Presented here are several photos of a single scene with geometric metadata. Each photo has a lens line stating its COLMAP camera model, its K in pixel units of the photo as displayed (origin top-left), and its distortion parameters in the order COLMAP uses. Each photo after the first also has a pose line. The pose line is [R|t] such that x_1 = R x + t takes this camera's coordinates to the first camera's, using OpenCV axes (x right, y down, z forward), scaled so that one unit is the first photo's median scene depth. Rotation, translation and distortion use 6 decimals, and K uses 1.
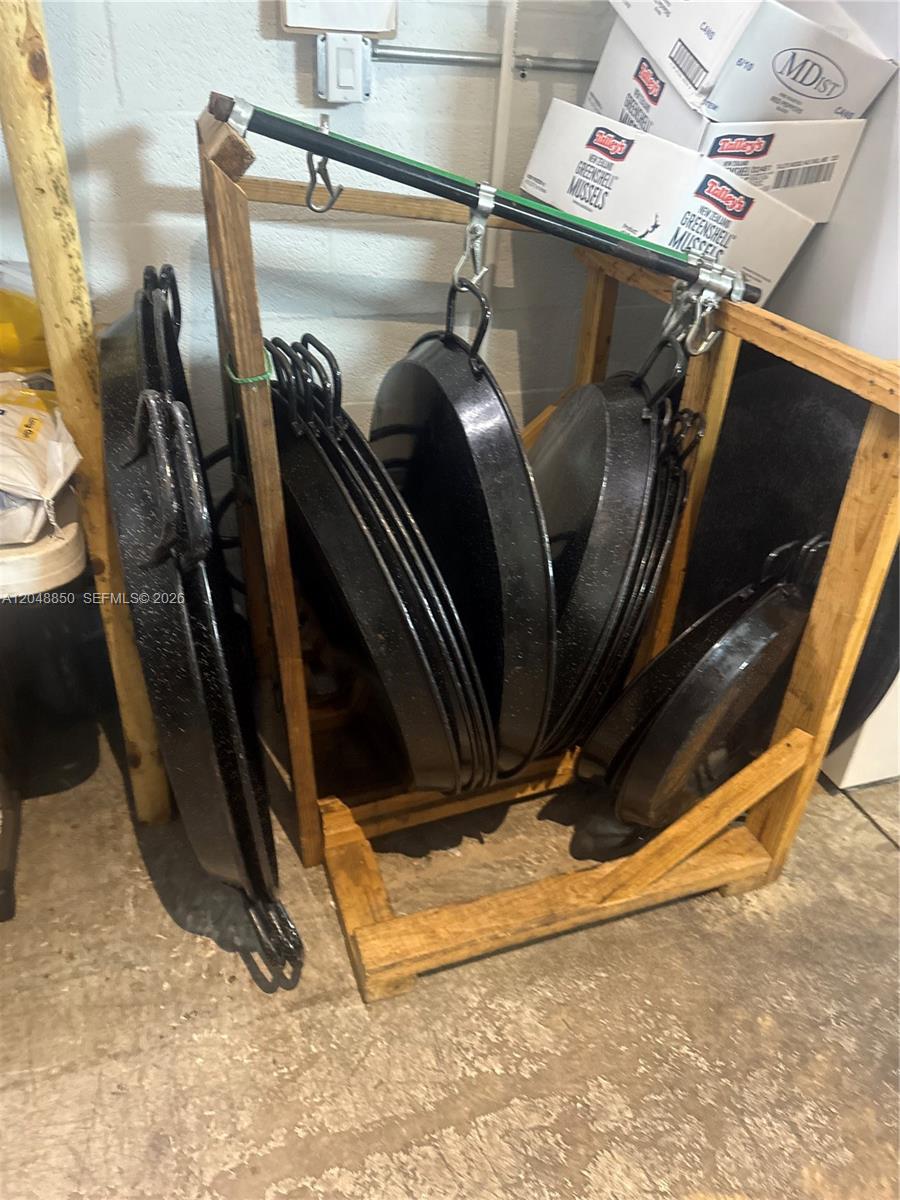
lens RADIAL K [[866.3, 0, 450.0], [0, 866.3, 600.0], [0, 0, 1]] dist [0.039583, -0.047945]
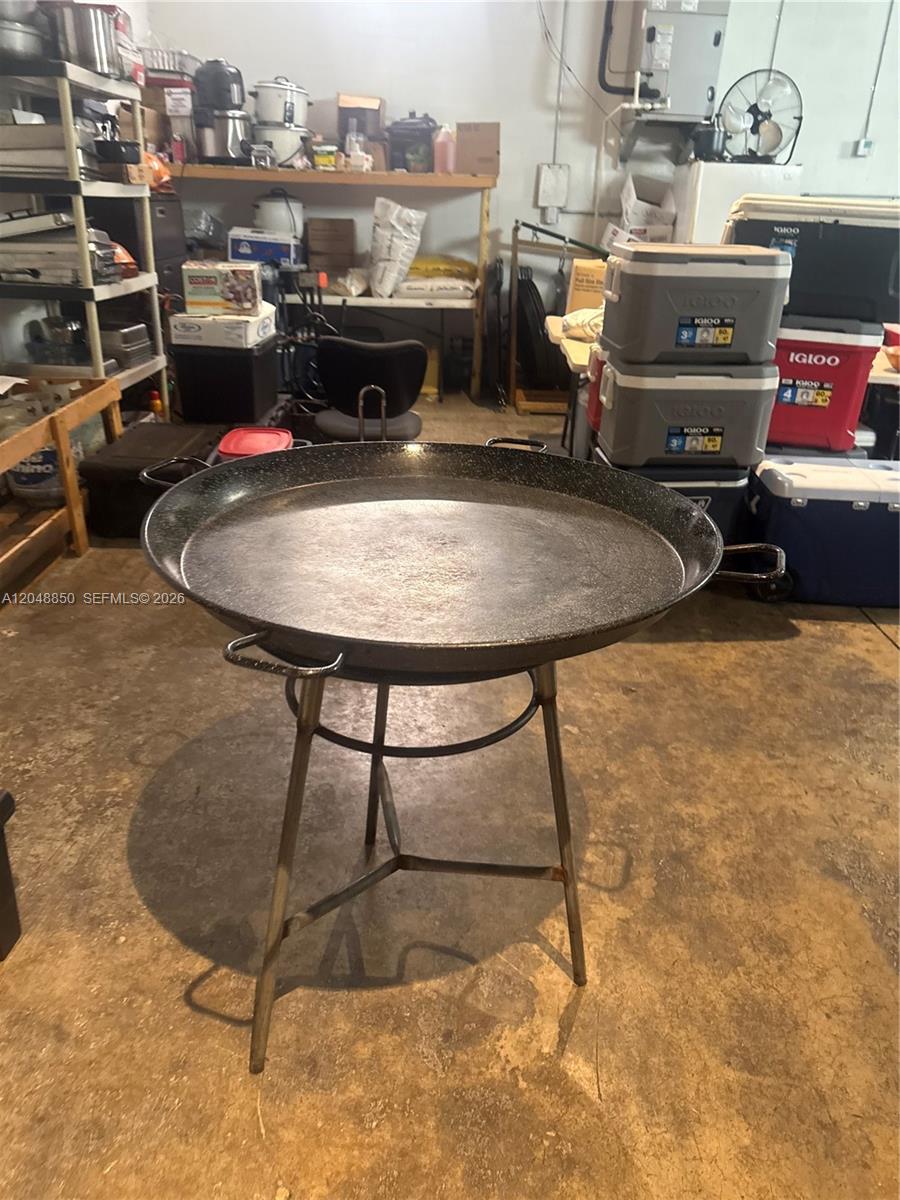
lens RADIAL K [[851.4, 0, 451.6], [0, 851.4, 607.4], [0, 0, 1]] dist [0.034611, -0.045841]
pose [[0.943818, 0.123377, -0.306570, 0.913120], [-0.162033, 0.981297, -0.103928, 1.712051], [0.288014, 0.147763, 0.946157, -2.698203]]
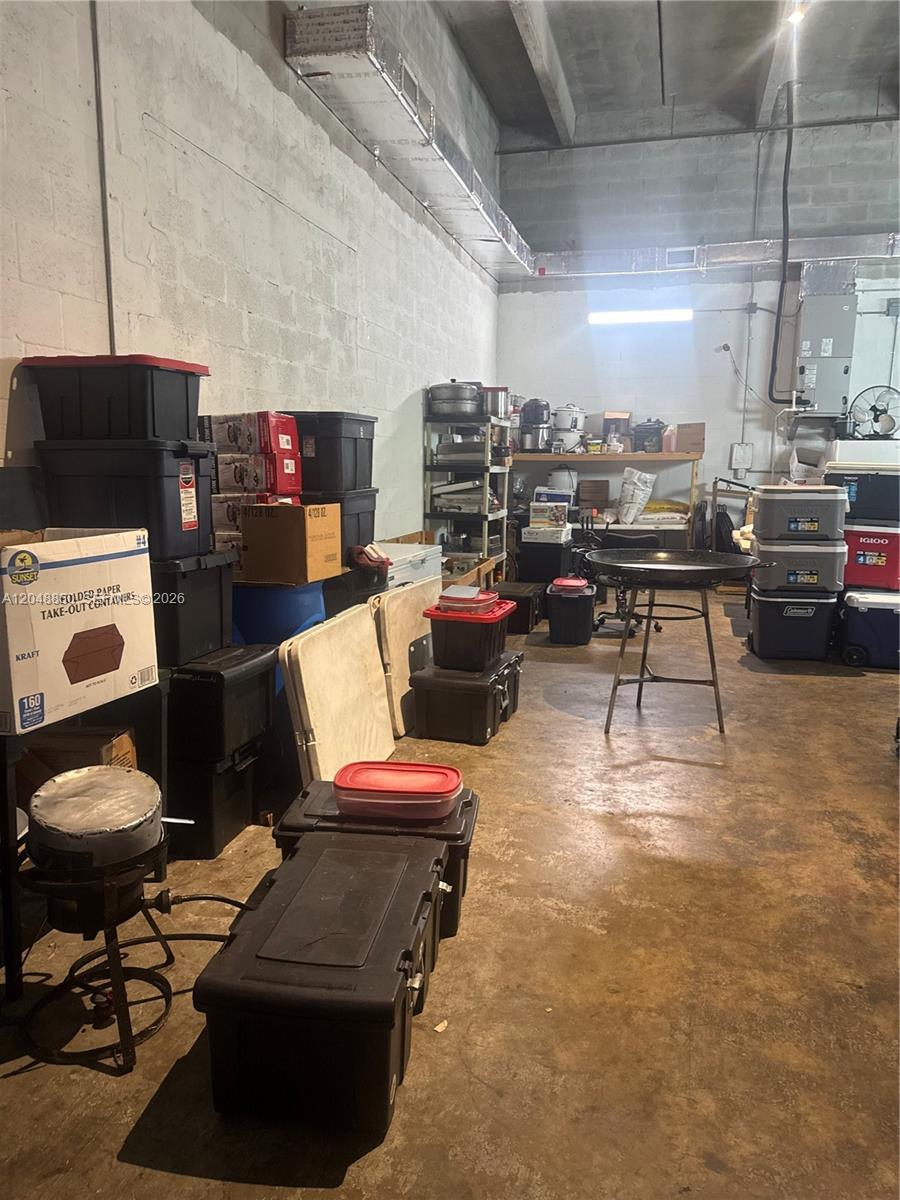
lens RADIAL K [[834.6, 0, 447.7], [0, 834.6, 616.7], [0, 0, 1]] dist [0.088605, -0.167516]
pose [[0.830289, 0.052611, -0.554845, 1.578080], [-0.261695, 0.915766, -0.304775, 2.772541], [0.492073, 0.398252, 0.774119, -4.385741]]
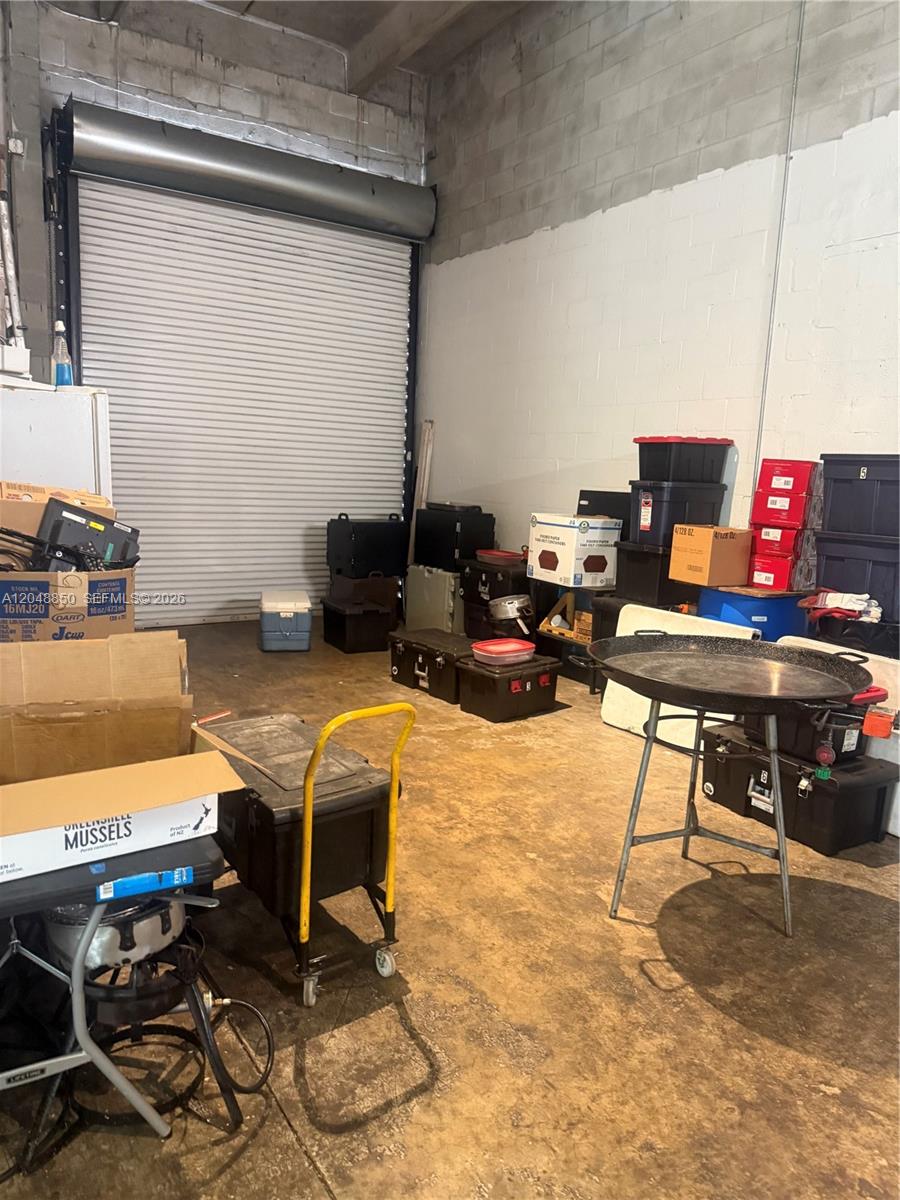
lens RADIAL K [[834.6, 0, 447.7], [0, 834.6, 616.7], [0, 0, 1]] dist [0.088605, -0.167516]
pose [[-0.966494, -0.052646, -0.251232, 1.636888], [-0.207194, 0.737757, 0.642483, 0.443758], [0.151524, 0.673010, -0.723946, -0.760490]]
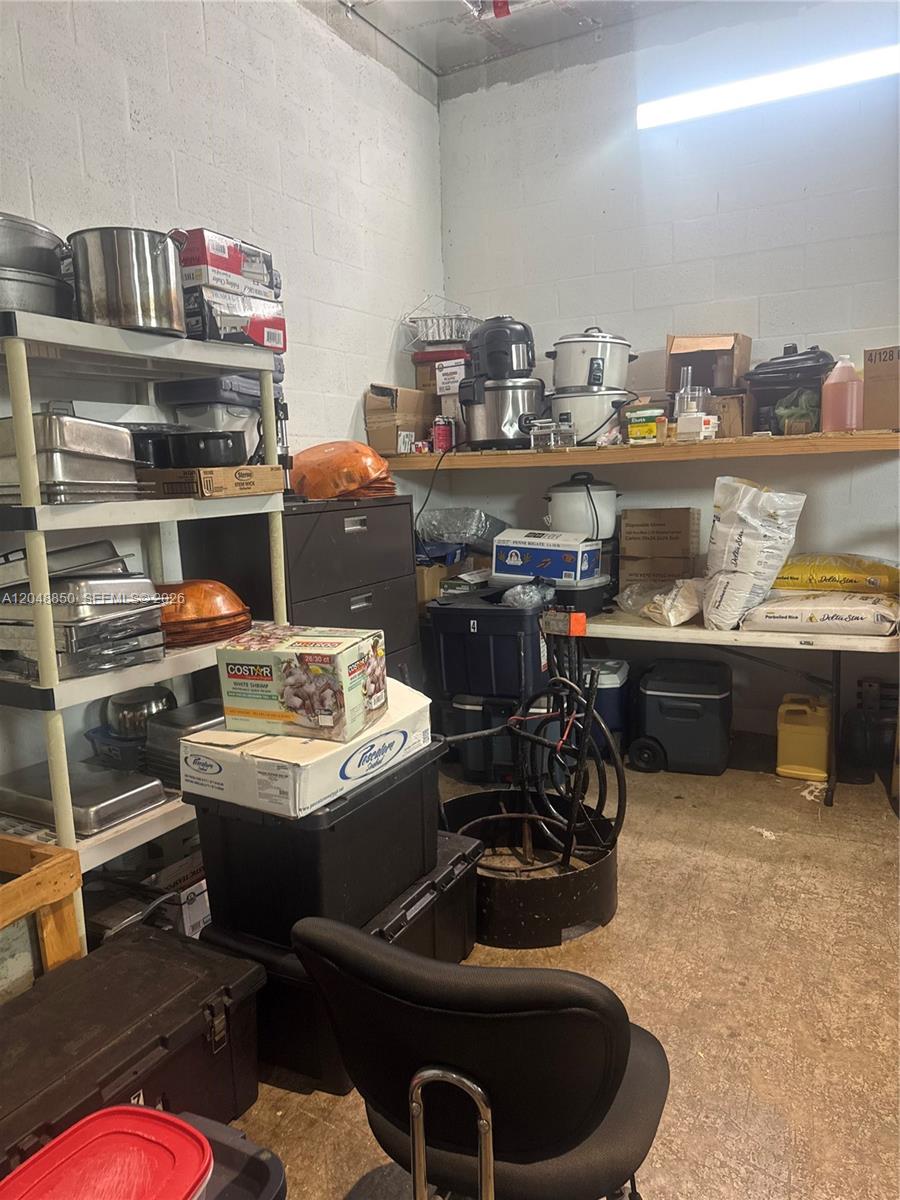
lens RADIAL K [[834.6, 0, 447.7], [0, 834.6, 616.7], [0, 0, 1]] dist [0.088605, -0.167516]
pose [[0.673881, 0.051665, -0.737031, 0.439899], [-0.330257, 0.913411, -0.237931, 0.750442], [0.660919, 0.403747, 0.632593, -1.293959]]
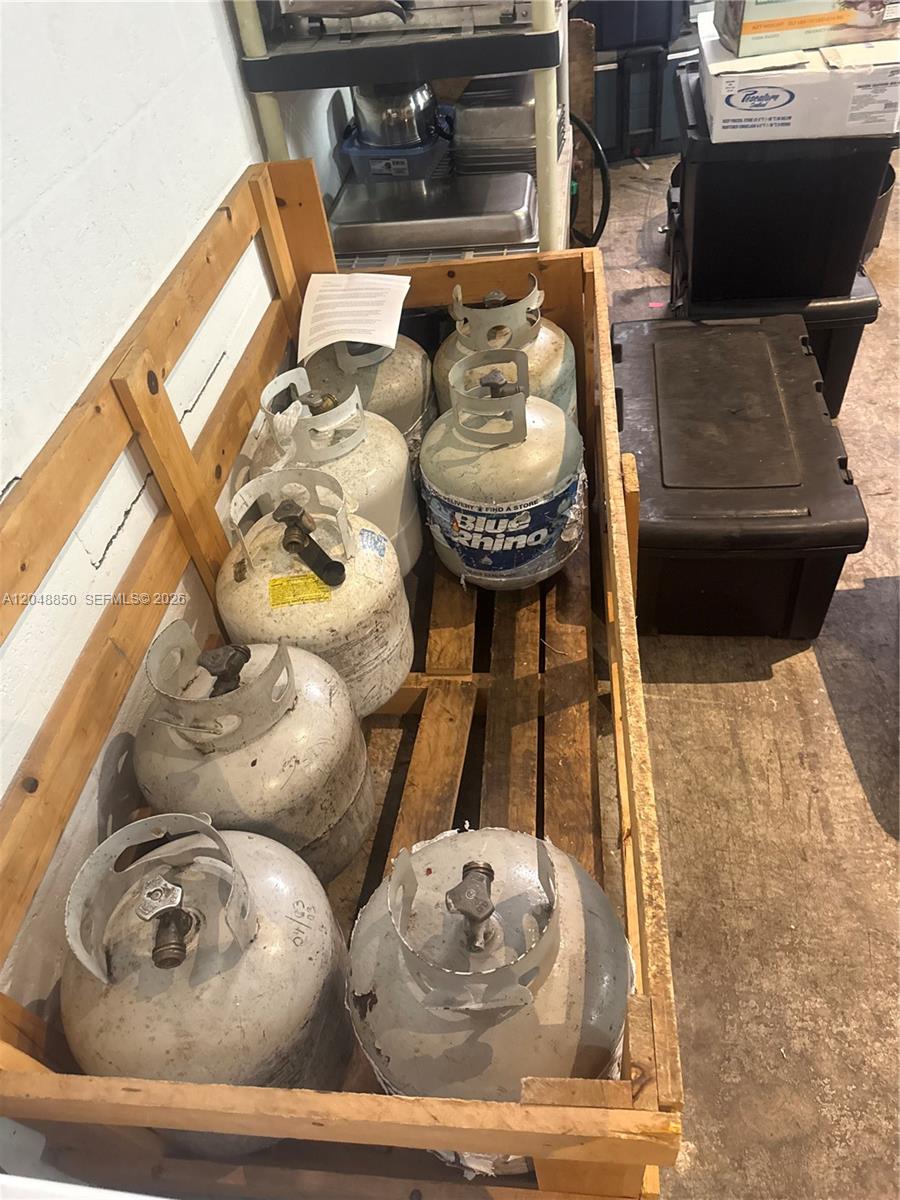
lens RADIAL K [[851.4, 0, 451.6], [0, 851.4, 607.4], [0, 0, 1]] dist [0.034611, -0.045841]
pose [[0.893294, 0.195692, -0.404637, -0.478115], [-0.087656, 0.958809, 0.270188, 1.117222], [0.440843, -0.205888, 0.873652, -1.872155]]
